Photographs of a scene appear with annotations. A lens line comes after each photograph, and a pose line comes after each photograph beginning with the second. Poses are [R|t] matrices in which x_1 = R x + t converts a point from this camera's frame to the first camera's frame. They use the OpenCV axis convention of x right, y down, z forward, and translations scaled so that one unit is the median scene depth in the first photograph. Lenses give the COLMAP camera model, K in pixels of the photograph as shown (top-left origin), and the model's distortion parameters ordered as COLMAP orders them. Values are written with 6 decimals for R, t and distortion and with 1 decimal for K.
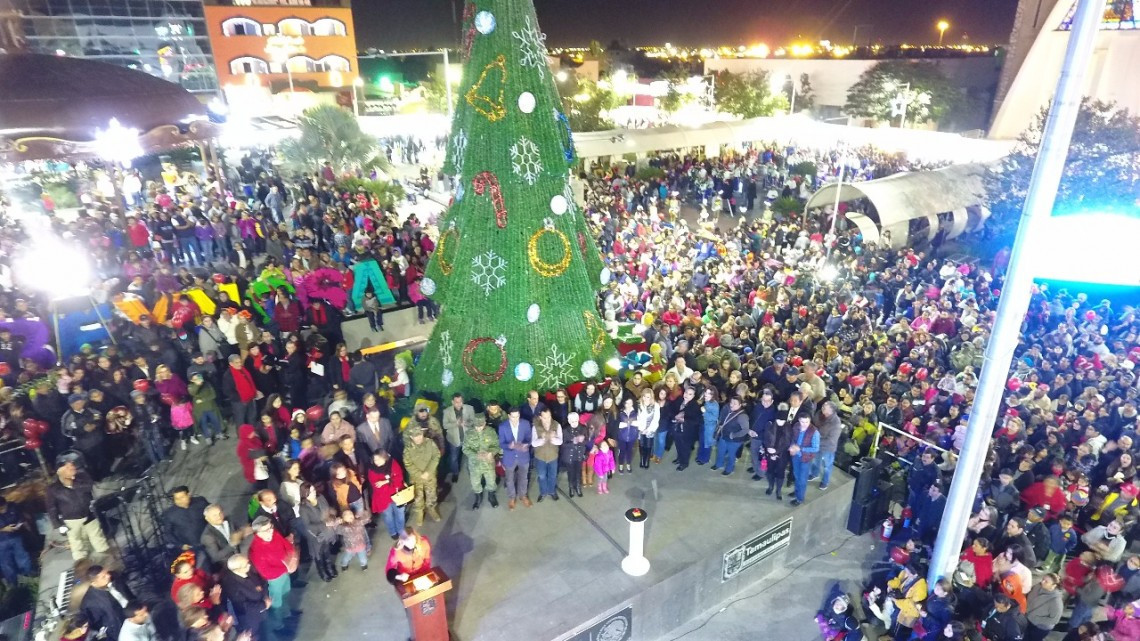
lens RADIAL K [[665.5, 0, 574.4], [0, 665.5, 325.0], [0, 0, 1]] dist [-0.005310, -0.000149]
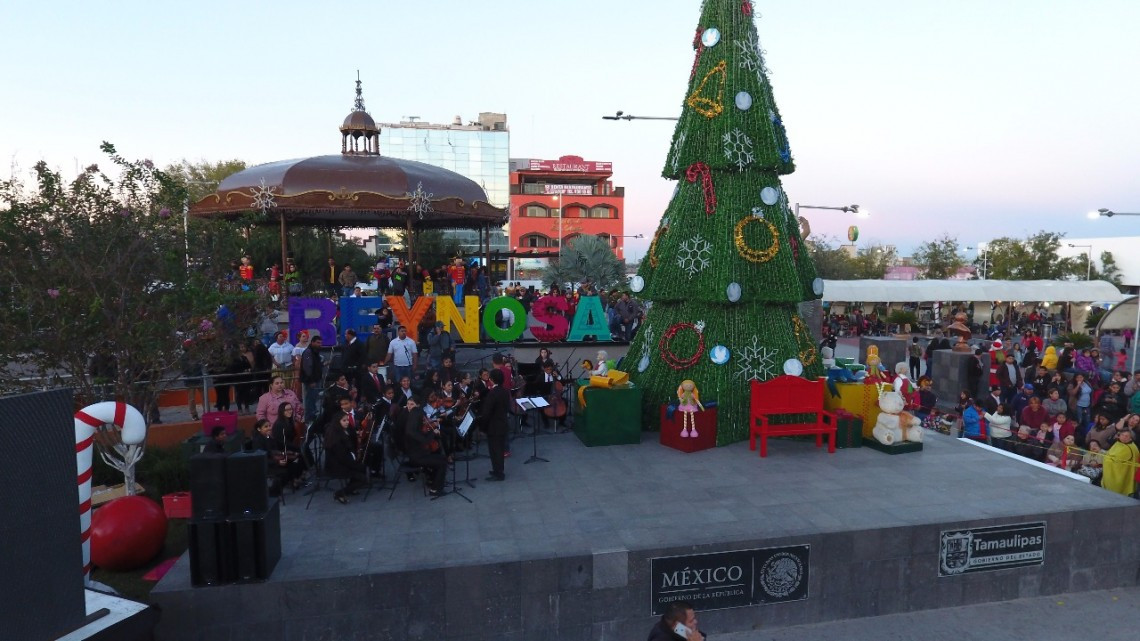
lens RADIAL K [[665.5, 0, 574.4], [0, 665.5, 325.0], [0, 0, 1]] dist [-0.005310, -0.000149]
pose [[0.930519, 0.047528, -0.363147, 0.081430], [-0.153087, 0.951243, -0.267770, 0.338872], [0.332715, 0.304758, 0.892426, 0.055619]]
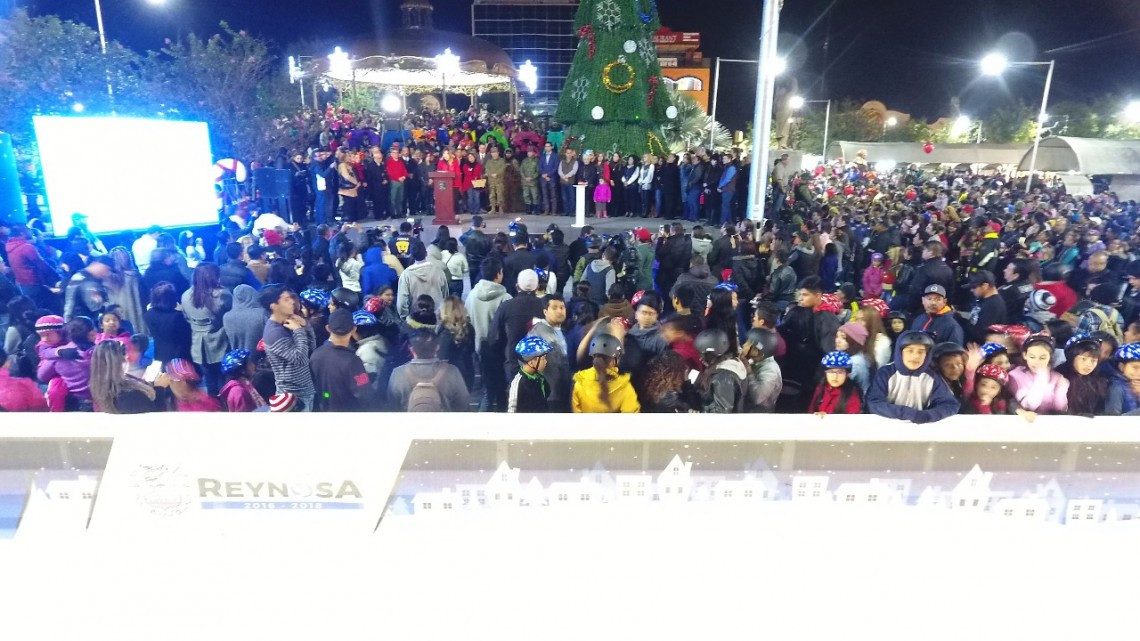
lens RADIAL K [[665.5, 0, 574.4], [0, 665.5, 325.0], [0, 0, 1]] dist [-0.005310, -0.000149]
pose [[0.846901, 0.151535, -0.509701, 0.757019], [-0.216897, 0.973614, -0.070930, 0.585401], [0.485504, 0.170623, 0.857423, -0.245562]]
